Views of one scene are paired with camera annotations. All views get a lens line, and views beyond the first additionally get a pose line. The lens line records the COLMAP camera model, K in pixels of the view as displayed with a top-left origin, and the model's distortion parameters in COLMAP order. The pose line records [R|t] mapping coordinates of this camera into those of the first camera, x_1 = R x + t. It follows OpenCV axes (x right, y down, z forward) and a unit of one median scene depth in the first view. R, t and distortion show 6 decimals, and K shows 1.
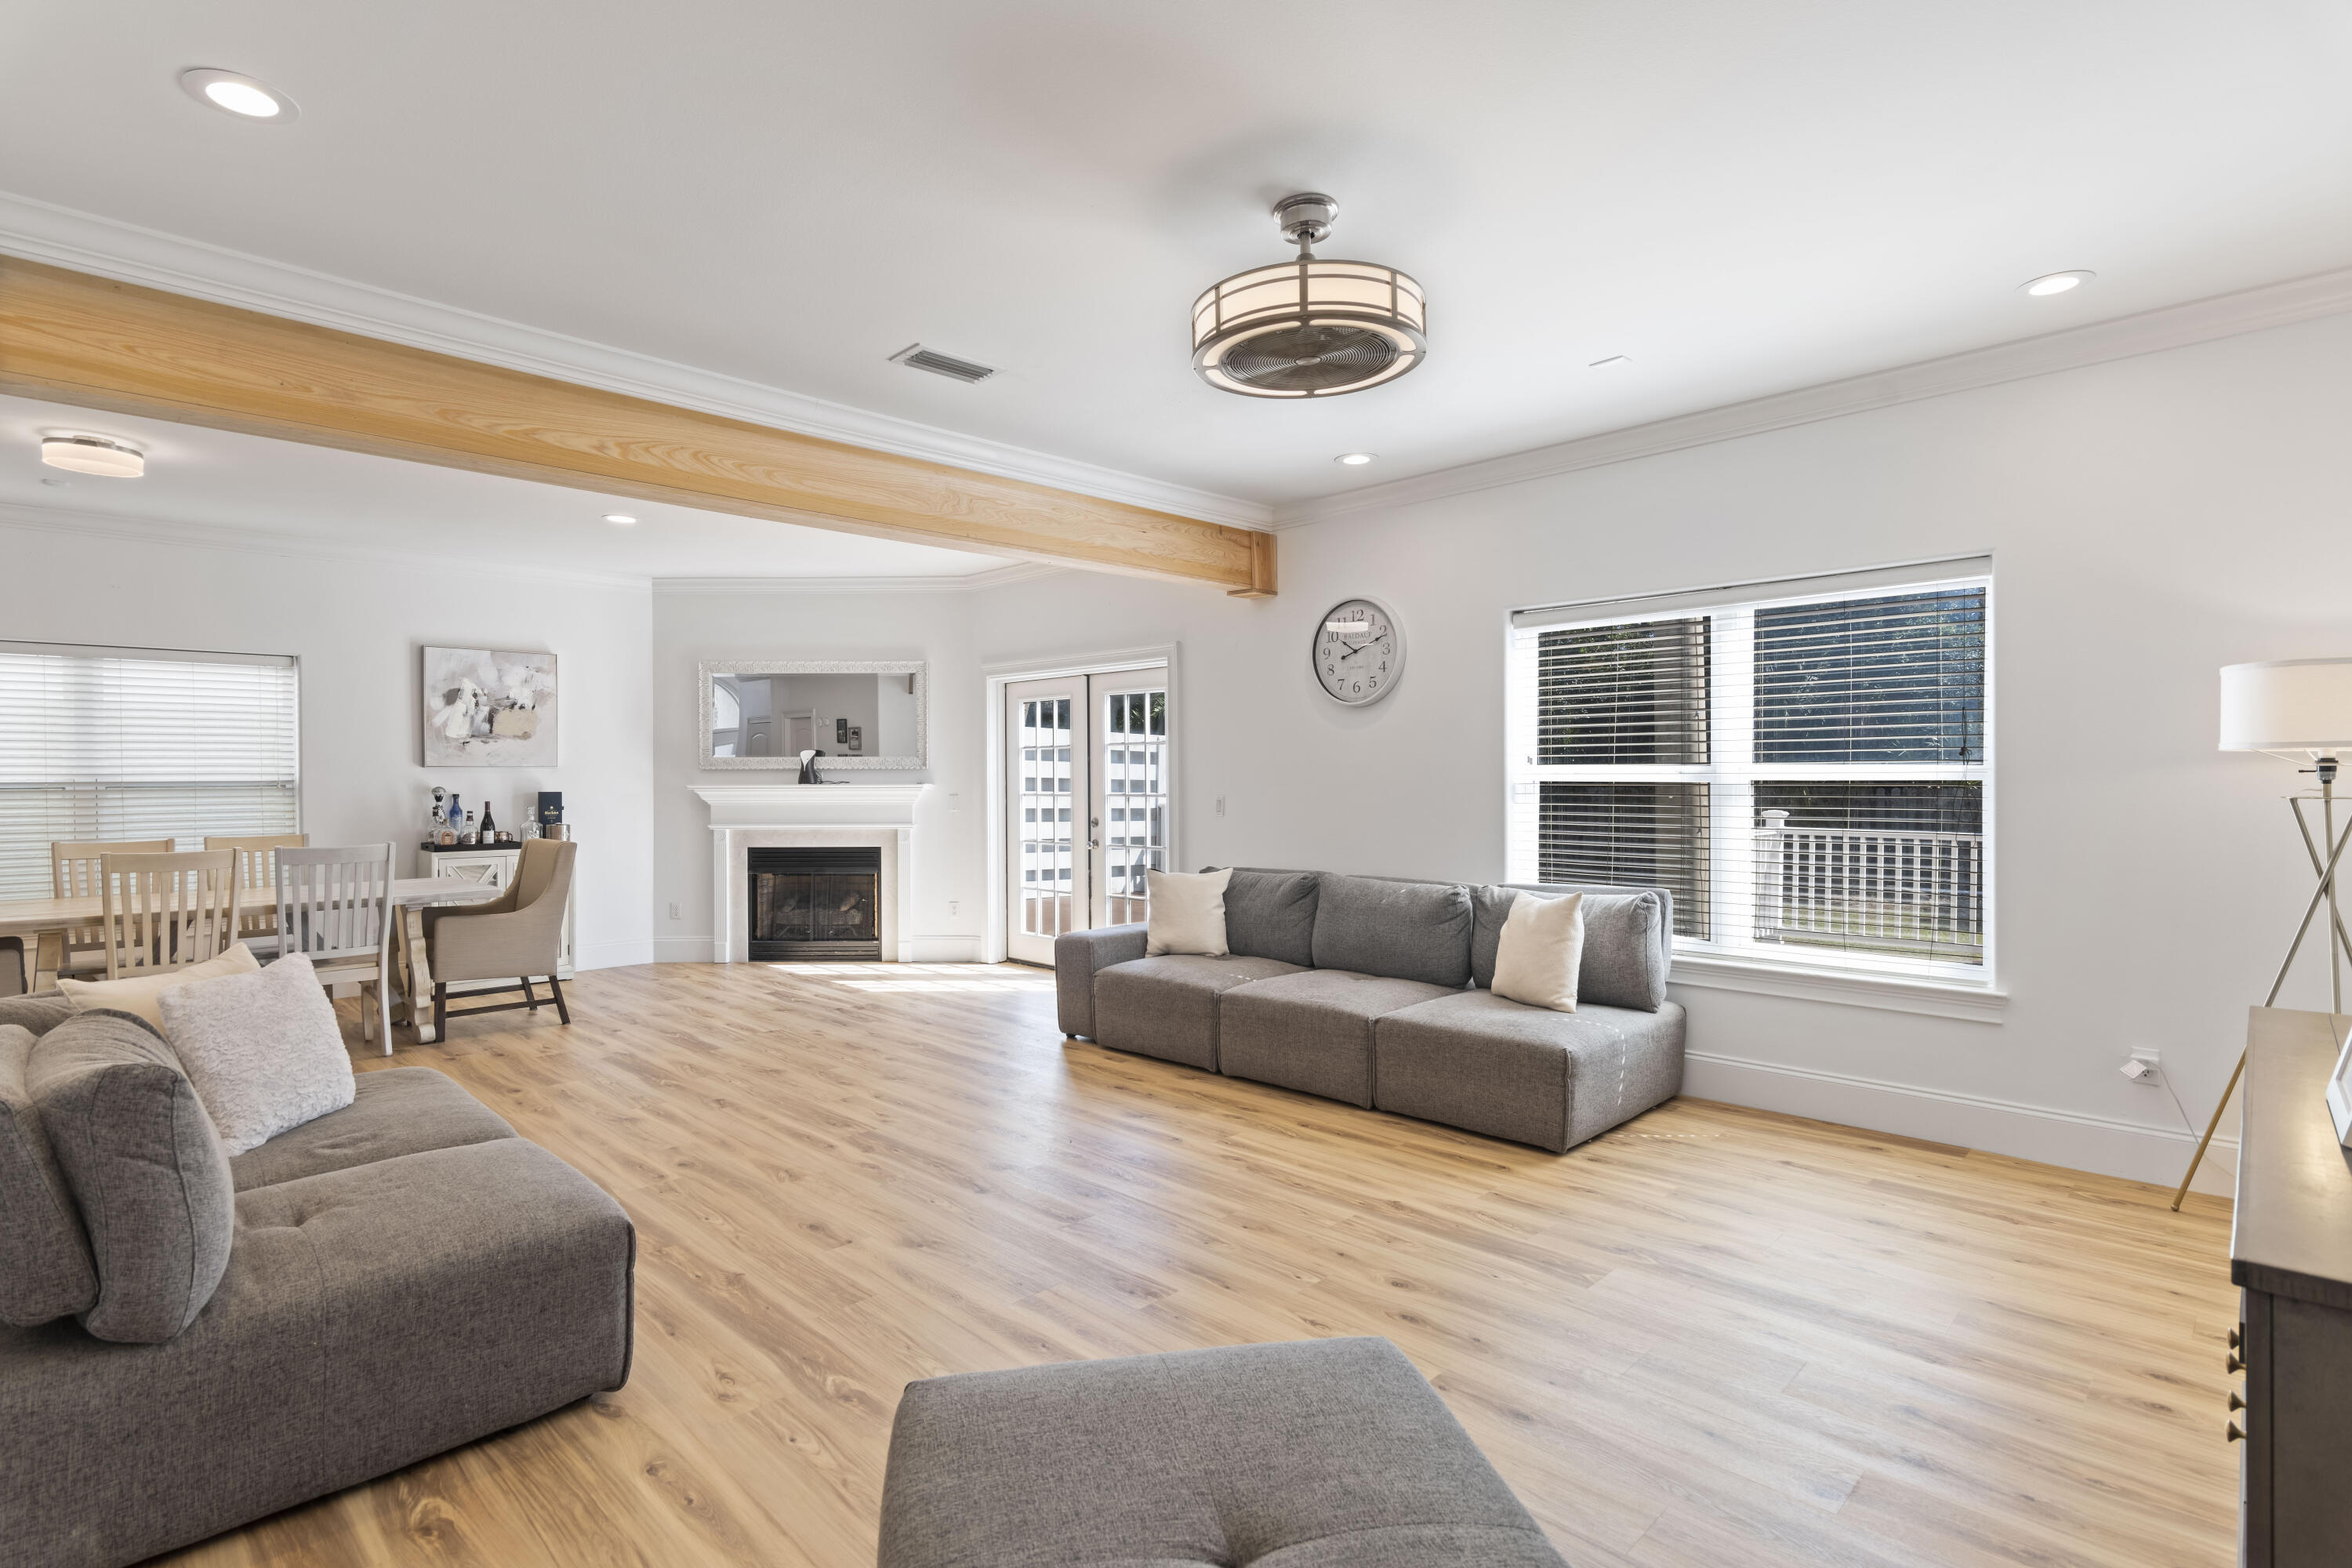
lens RADIAL K [[1140.4, 0, 1174.8], [0, 1140.4, 790.3], [0, 0, 1]] dist [0.001847, 0.000193]
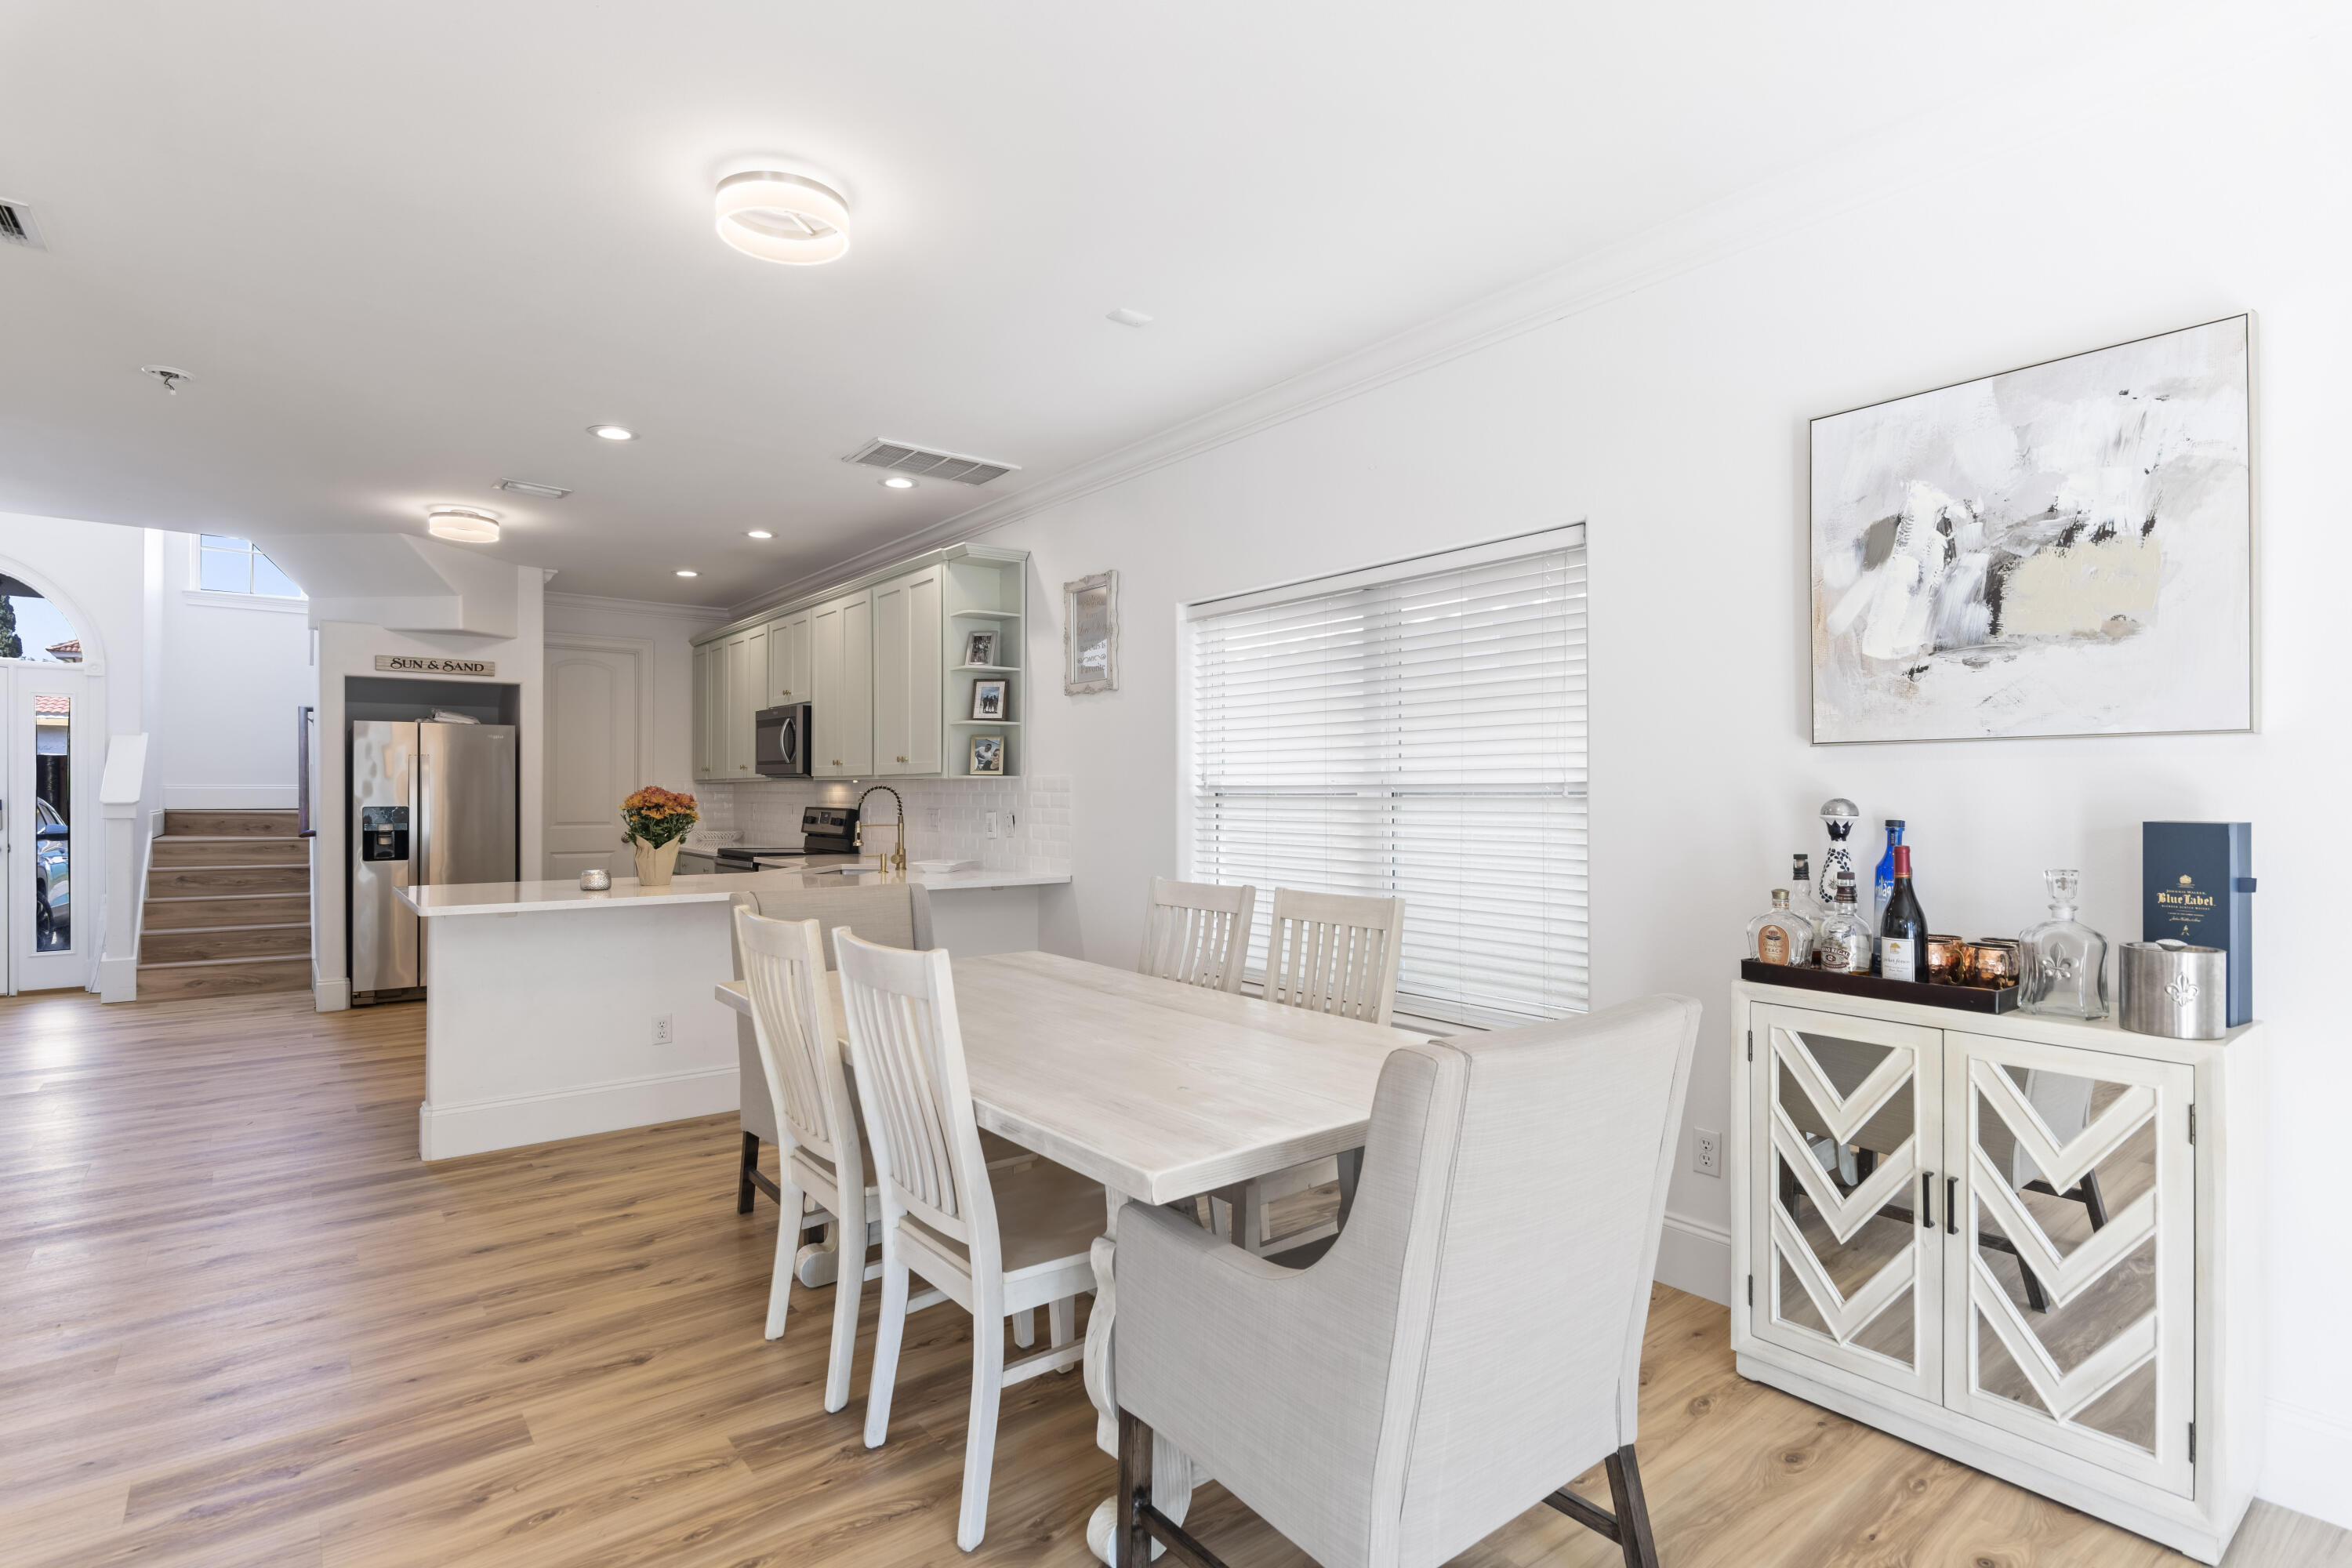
lens RADIAL K [[1140.4, 0, 1174.8], [0, 1140.4, 790.3], [0, 0, 1]] dist [0.001847, 0.000193]
pose [[-0.124701, 0.003277, -0.992189, -0.310629], [-0.011176, 0.999926, 0.004707, -0.006098], [0.992131, 0.011675, -0.124655, 1.002247]]
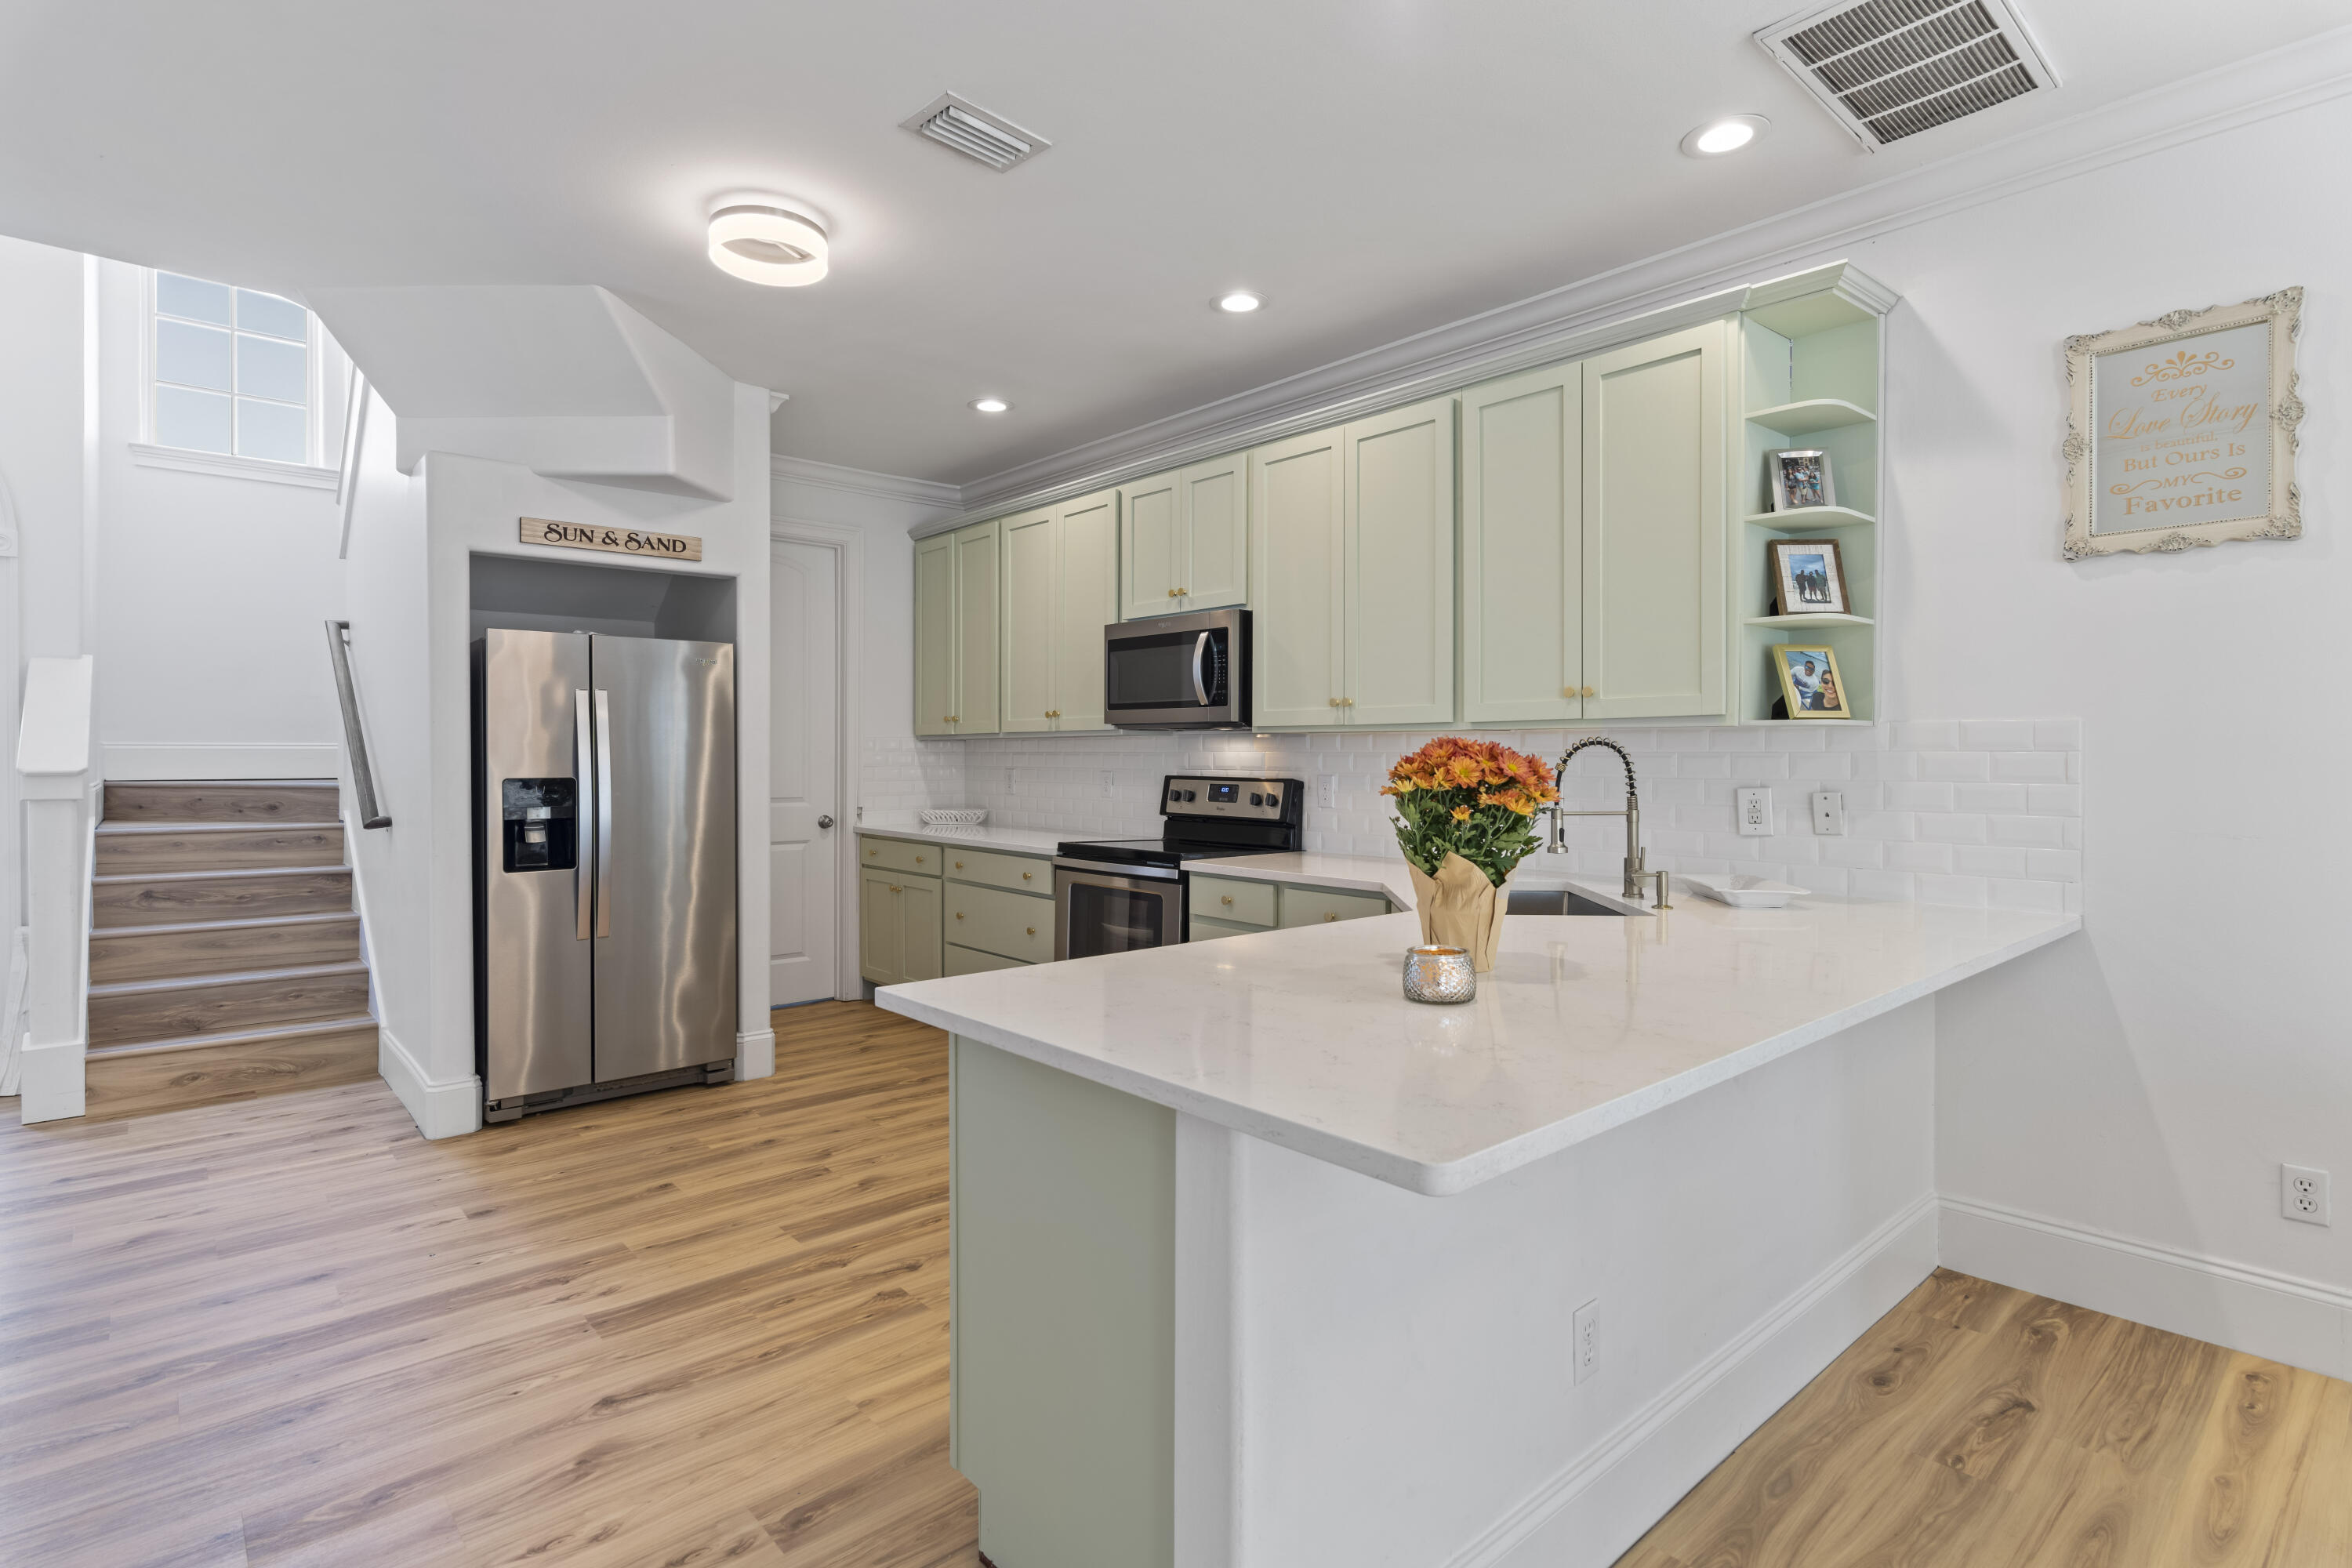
lens RADIAL K [[1140.2, 0, 1174.6], [0, 1140.2, 761.5], [0, 0, 1]] dist [0.000596, -0.000112]
pose [[-0.060326, 0.012398, -0.998102, -0.702354], [-0.009999, 0.999865, 0.013024, 0.002292], [0.998129, 0.010766, -0.060194, 0.490167]]
